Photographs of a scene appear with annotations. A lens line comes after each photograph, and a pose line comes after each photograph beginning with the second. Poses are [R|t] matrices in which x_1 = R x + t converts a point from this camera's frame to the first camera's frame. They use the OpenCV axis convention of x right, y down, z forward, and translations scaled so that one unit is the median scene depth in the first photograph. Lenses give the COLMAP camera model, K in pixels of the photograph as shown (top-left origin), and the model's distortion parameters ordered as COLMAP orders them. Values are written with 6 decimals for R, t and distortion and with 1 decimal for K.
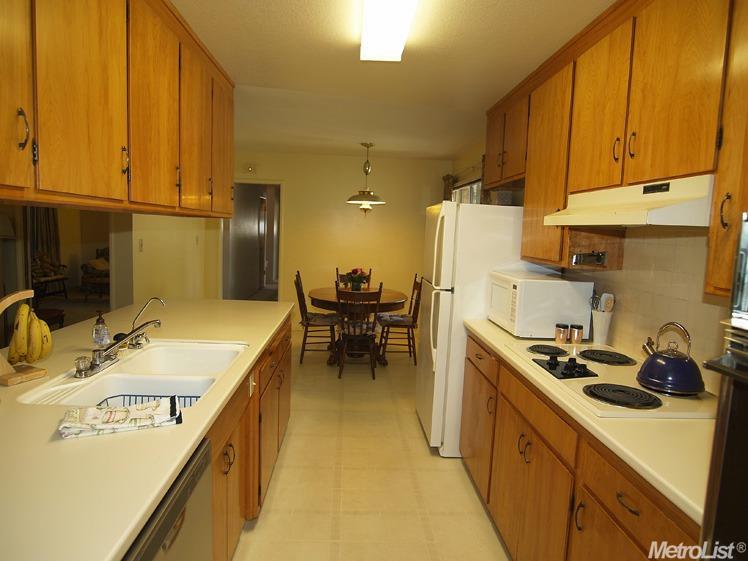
lens RADIAL K [[472.0, 0, 369.6], [0, 472.0, 279.5], [0, 0, 1]] dist [-0.030402, 0.000164]
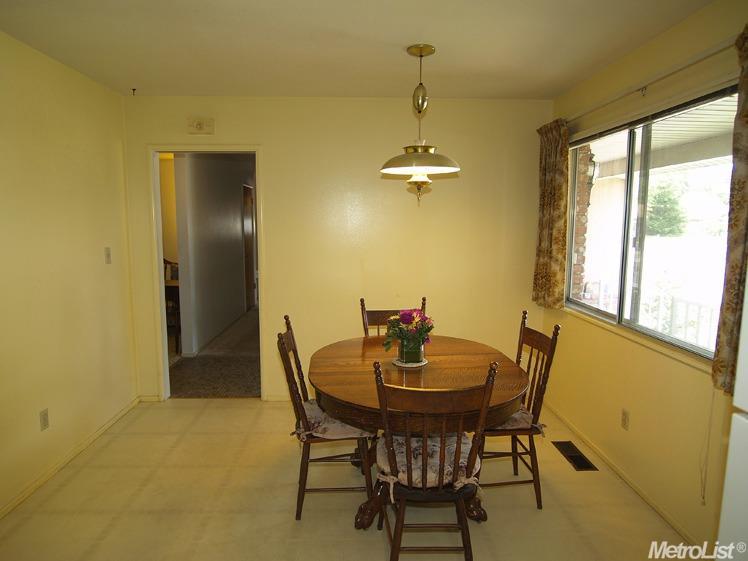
lens RADIAL K [[472.0, 0, 369.6], [0, 472.0, 279.5], [0, 0, 1]] dist [-0.030402, 0.000164]
pose [[0.999336, -0.034178, -0.012651, -0.058131], [0.034300, 0.999367, 0.009489, -0.056754], [0.012319, -0.009917, 0.999875, 0.515387]]
